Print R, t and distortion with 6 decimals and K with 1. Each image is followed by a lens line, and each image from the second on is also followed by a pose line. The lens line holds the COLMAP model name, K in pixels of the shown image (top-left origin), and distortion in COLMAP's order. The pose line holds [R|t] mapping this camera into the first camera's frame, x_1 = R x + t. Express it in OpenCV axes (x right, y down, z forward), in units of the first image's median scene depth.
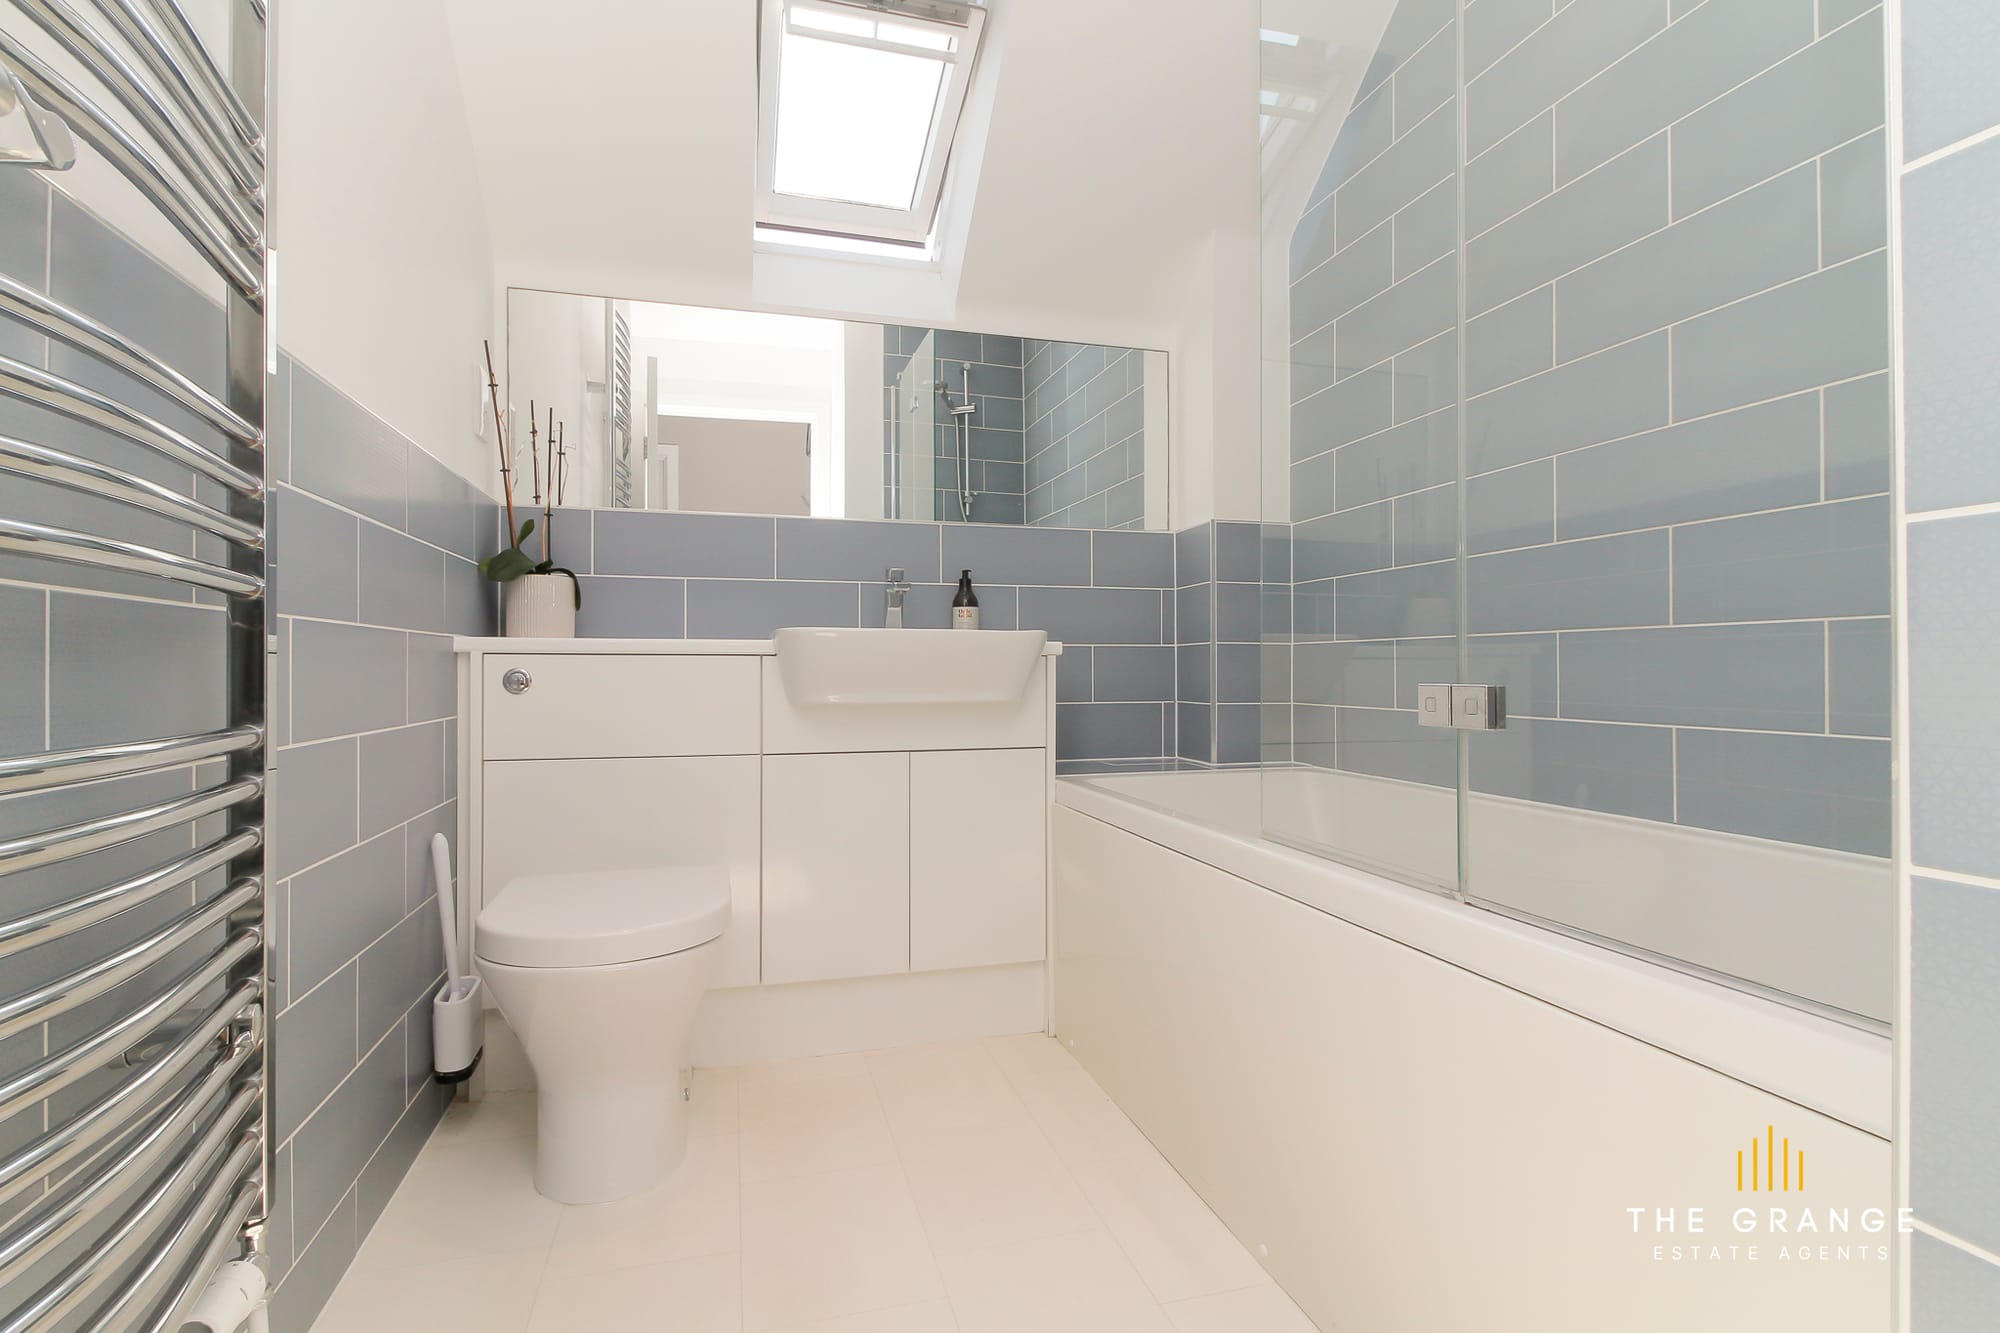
lens RADIAL K [[937.9, 0, 1004.8], [0, 937.9, 648.7], [0, 0, 1]] dist [0.018736, -0.012095]
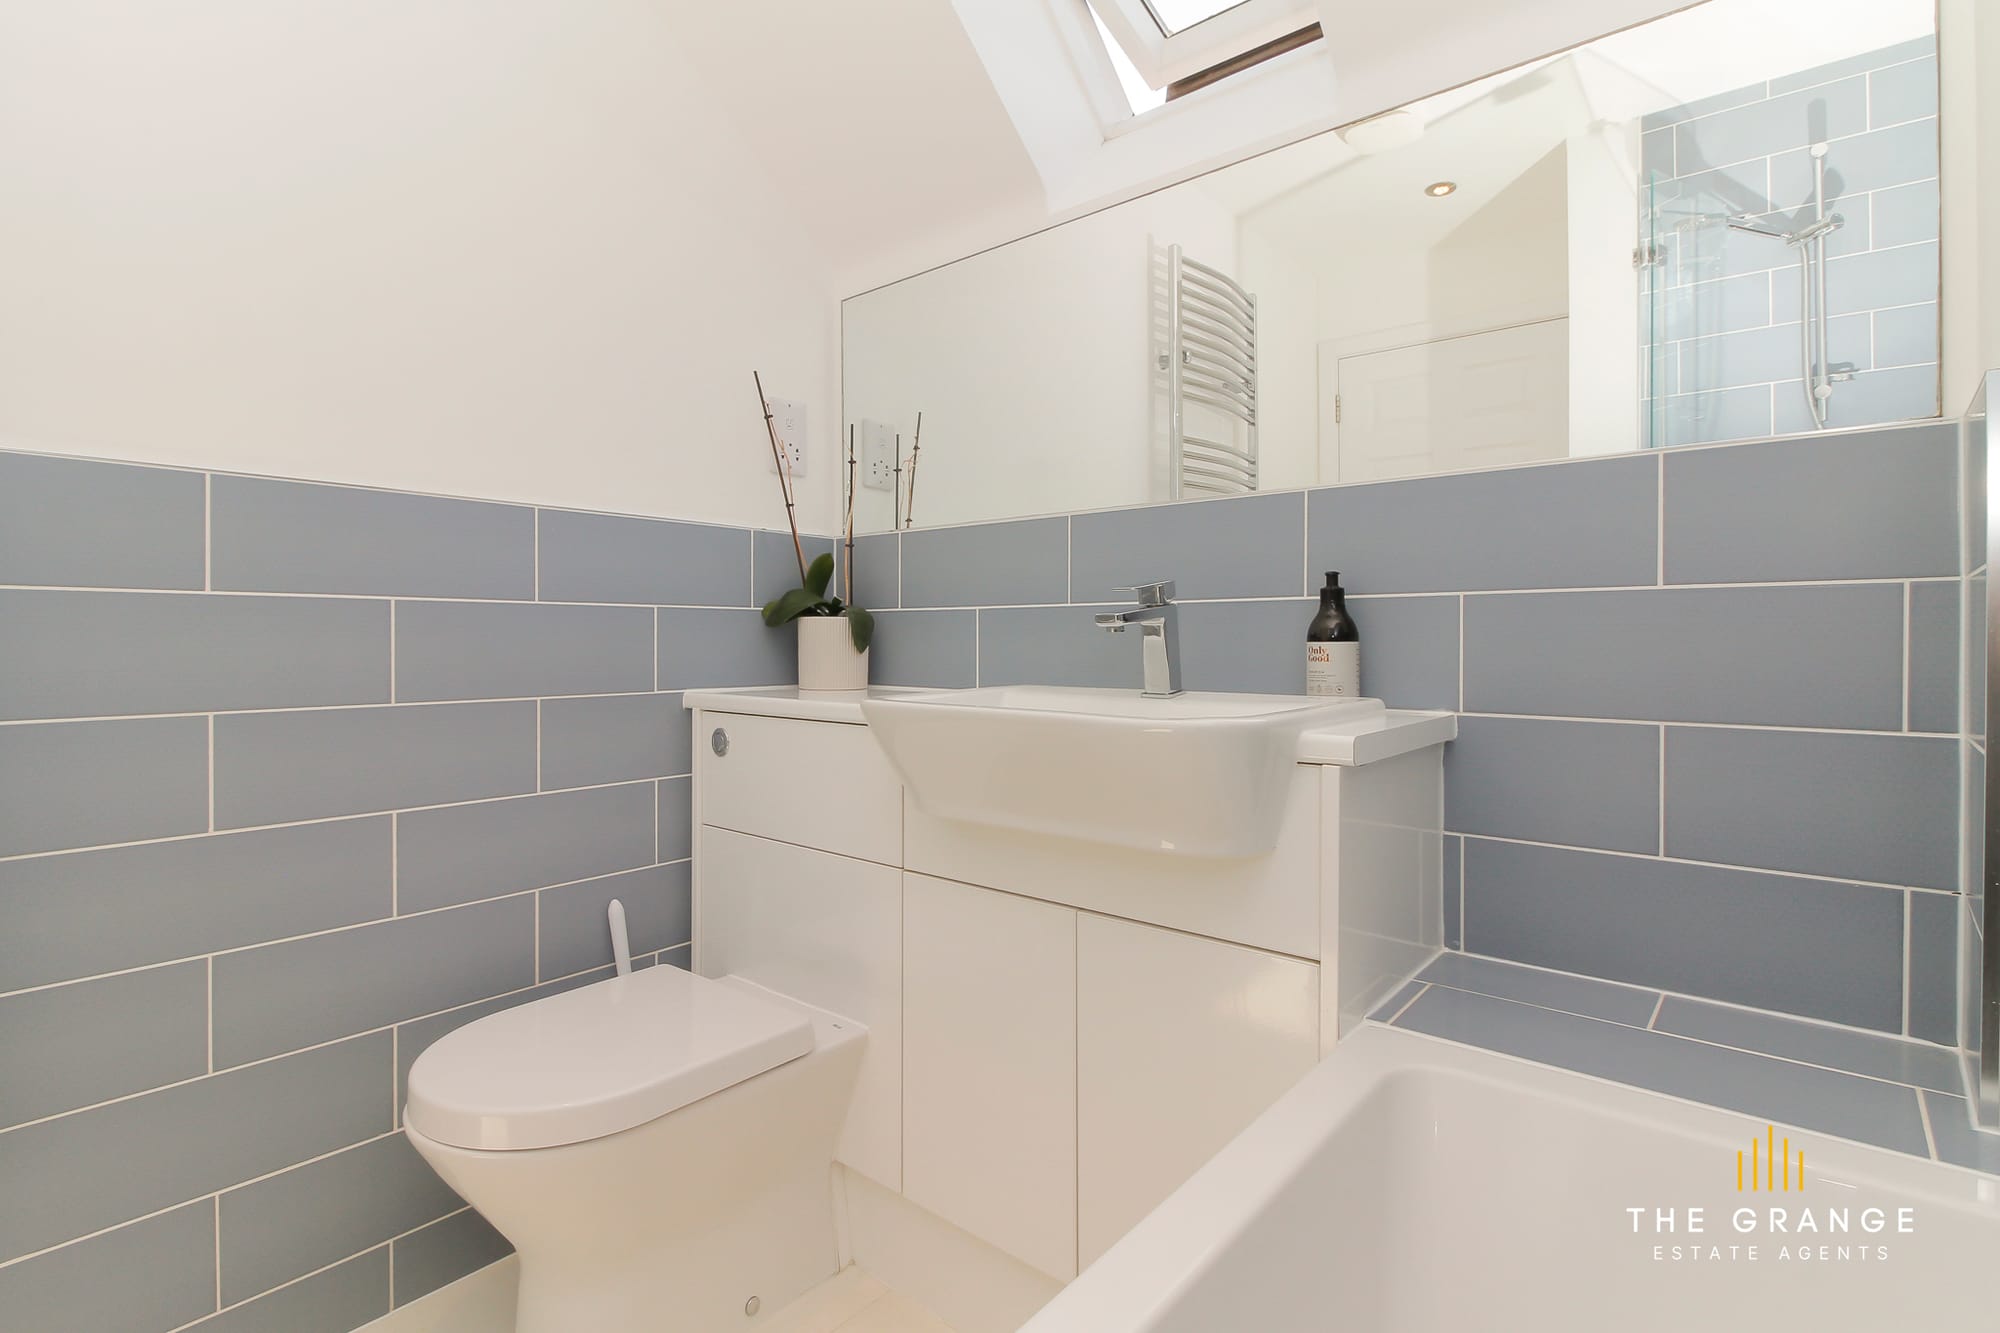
lens RADIAL K [[937.9, 0, 1004.8], [0, 937.9, 648.7], [0, 0, 1]] dist [0.018736, -0.012095]
pose [[0.567235, 0.014264, -0.823432, 0.338014], [0.017785, 0.999405, 0.029564, -0.067787], [0.823364, -0.031414, 0.566644, 0.614808]]
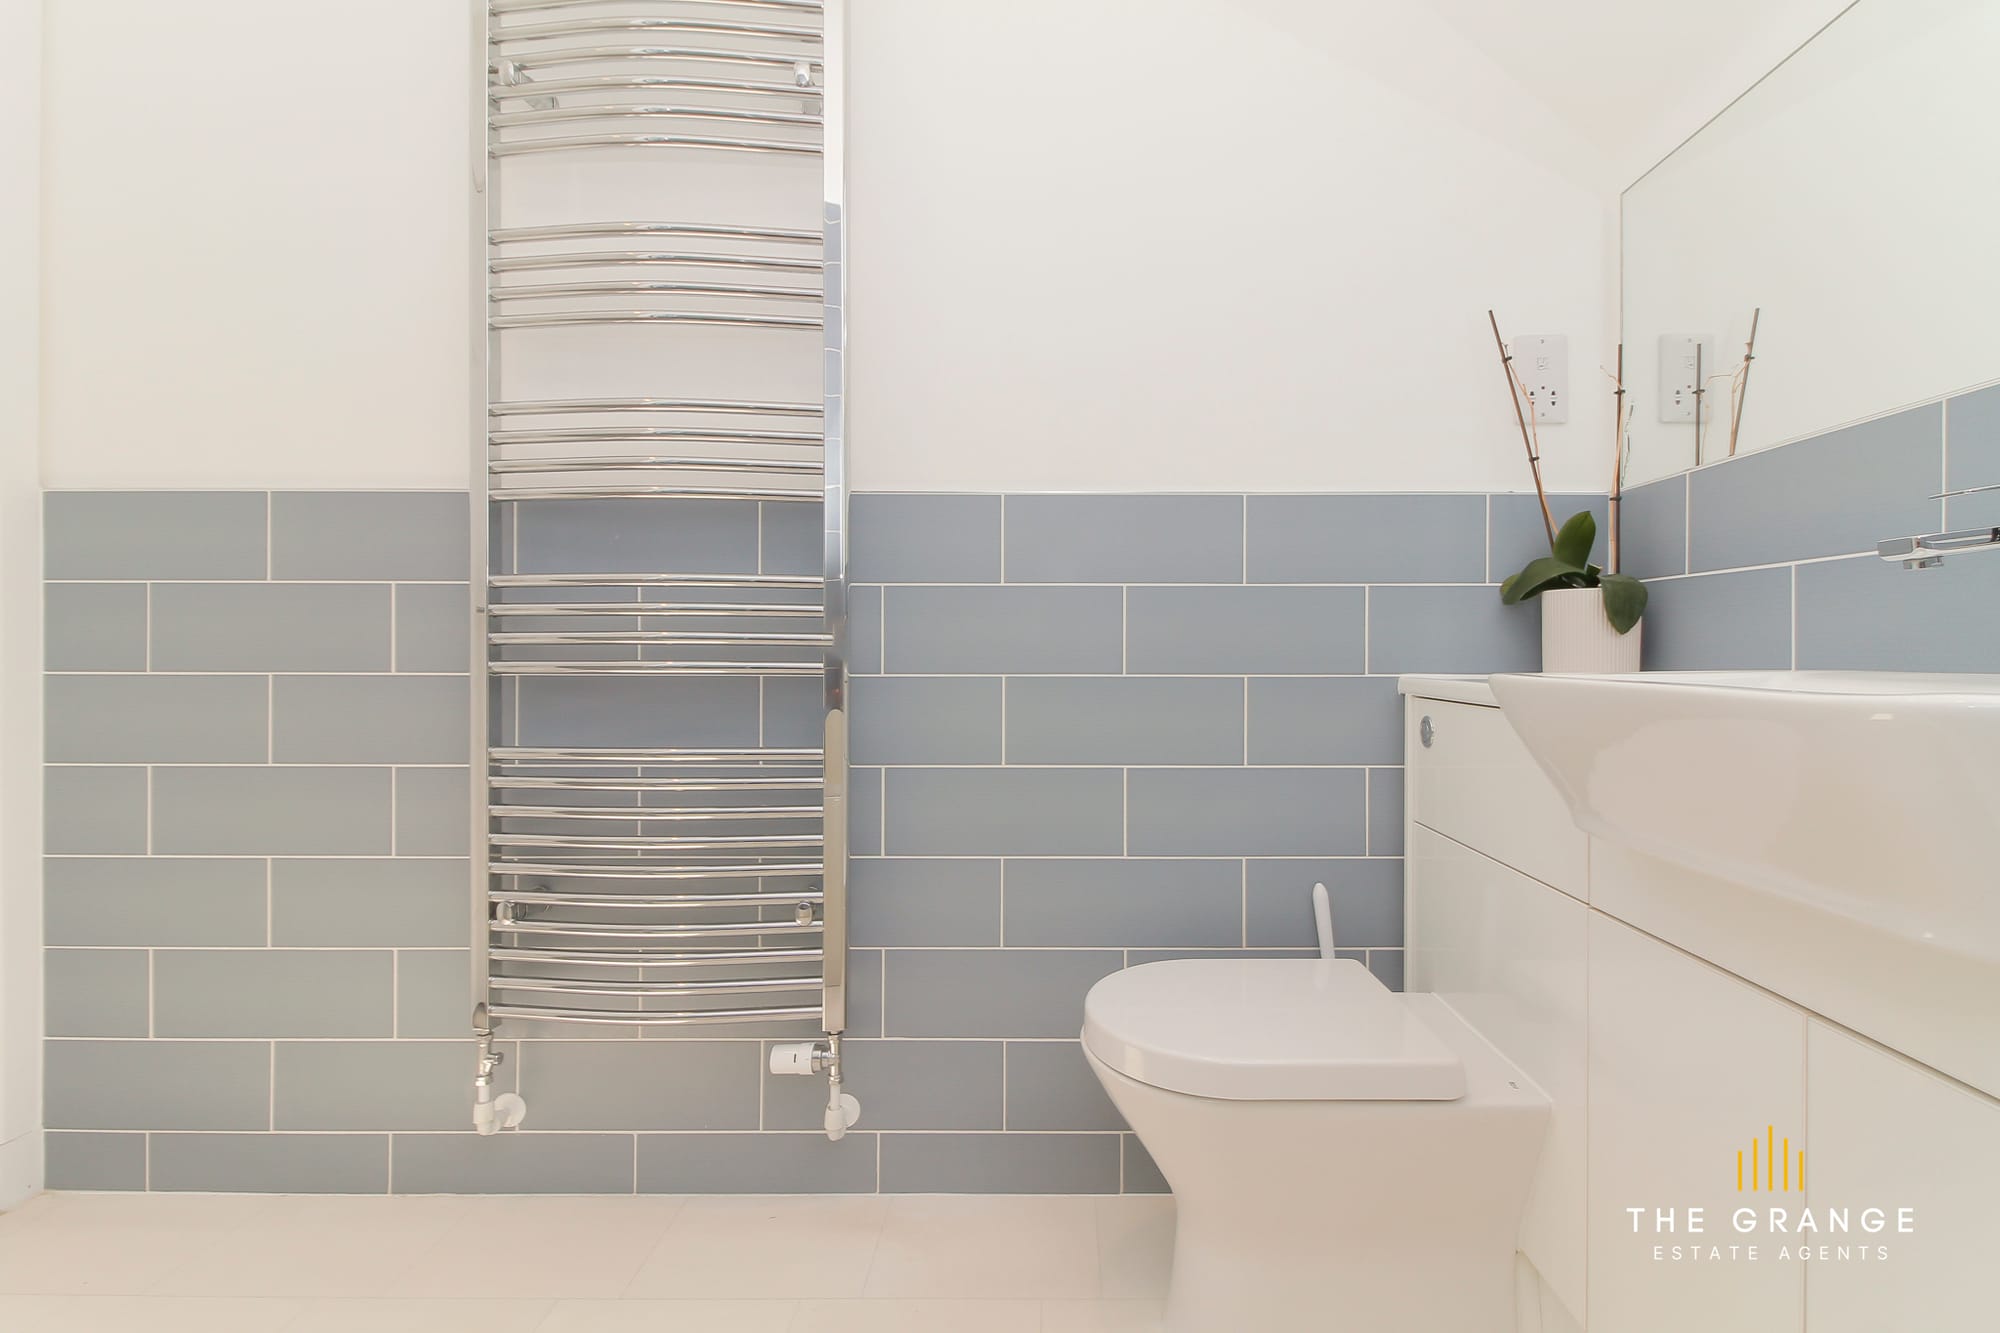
lens RADIAL K [[937.9, 0, 1004.8], [0, 937.9, 648.7], [0, 0, 1]] dist [0.018736, -0.012095]
pose [[-0.255942, 0.013026, -0.966604, 0.321637], [0.025958, 0.999641, 0.006598, -0.045939], [0.966344, -0.023402, -0.256188, 0.738285]]
